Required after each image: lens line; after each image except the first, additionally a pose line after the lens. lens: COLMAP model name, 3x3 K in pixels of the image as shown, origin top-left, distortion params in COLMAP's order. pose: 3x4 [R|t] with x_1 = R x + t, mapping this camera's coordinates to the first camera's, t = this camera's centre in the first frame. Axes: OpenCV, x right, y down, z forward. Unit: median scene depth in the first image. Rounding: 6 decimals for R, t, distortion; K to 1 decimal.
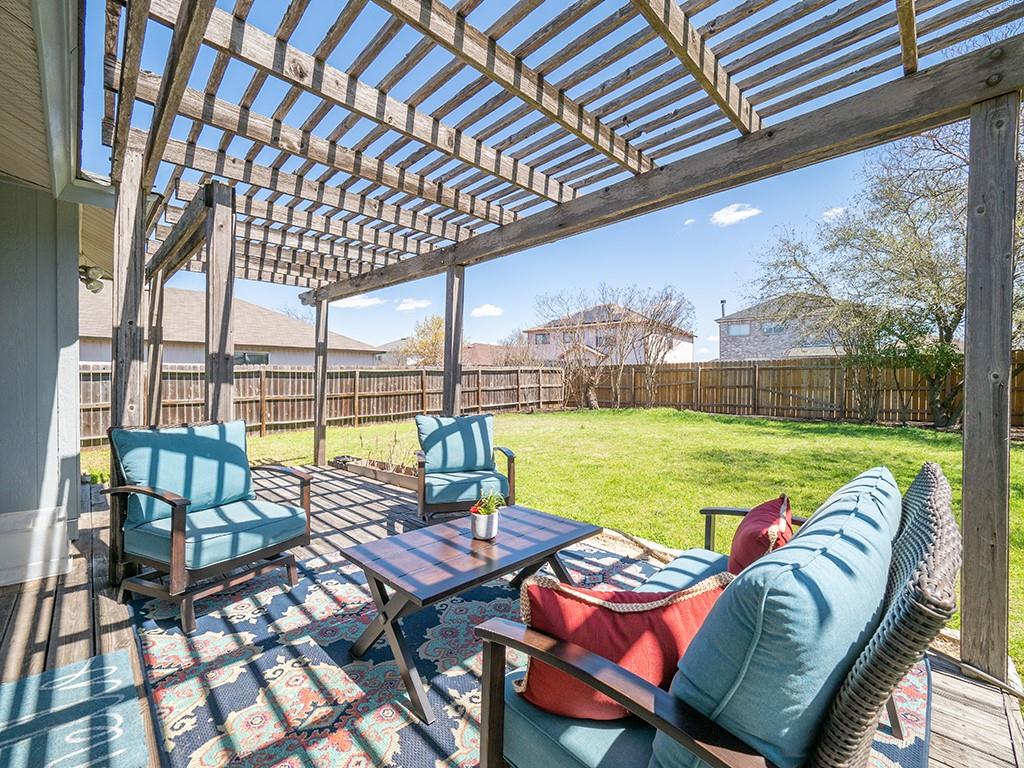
lens RADIAL K [[431.0, 0, 516.9], [0, 431.0, 385.3], [0, 0, 1]] dist [-0.003364, -0.002024]
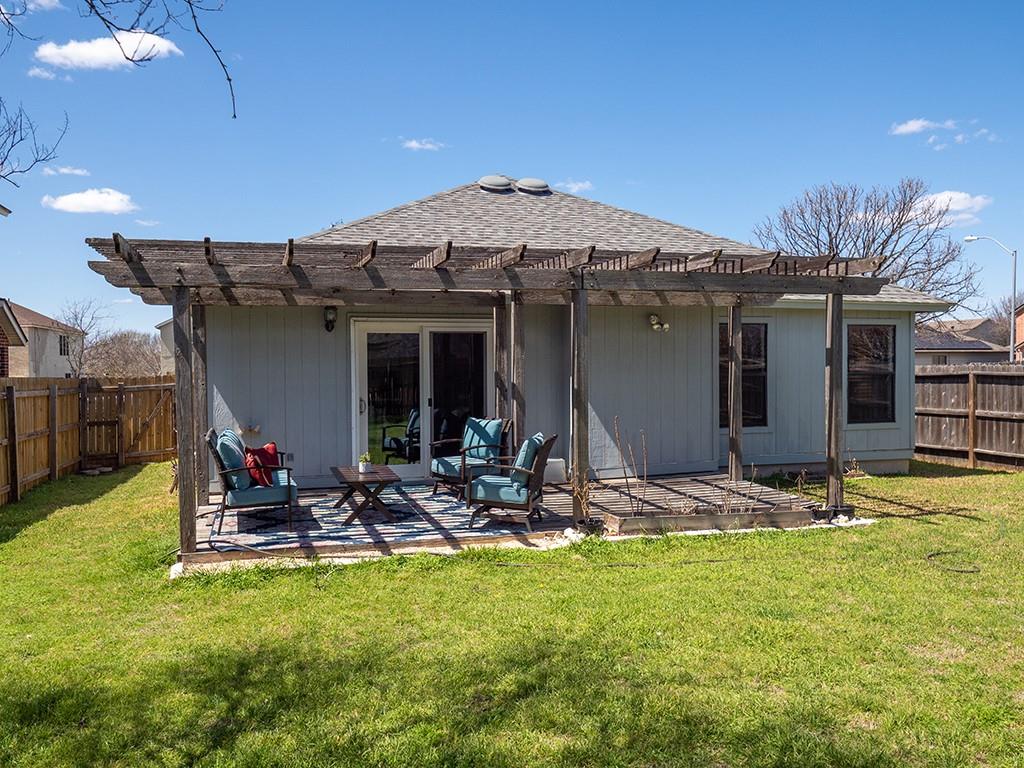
lens RADIAL K [[843.1, 0, 518.9], [0, 843.1, 382.4], [0, 0, 1]] dist [0.026948, 0.001639]
pose [[-0.463823, 0.026935, -0.885519, 0.548120], [-0.006283, 0.999413, 0.033691, -0.043512], [0.885906, 0.021190, -0.463381, 0.595170]]
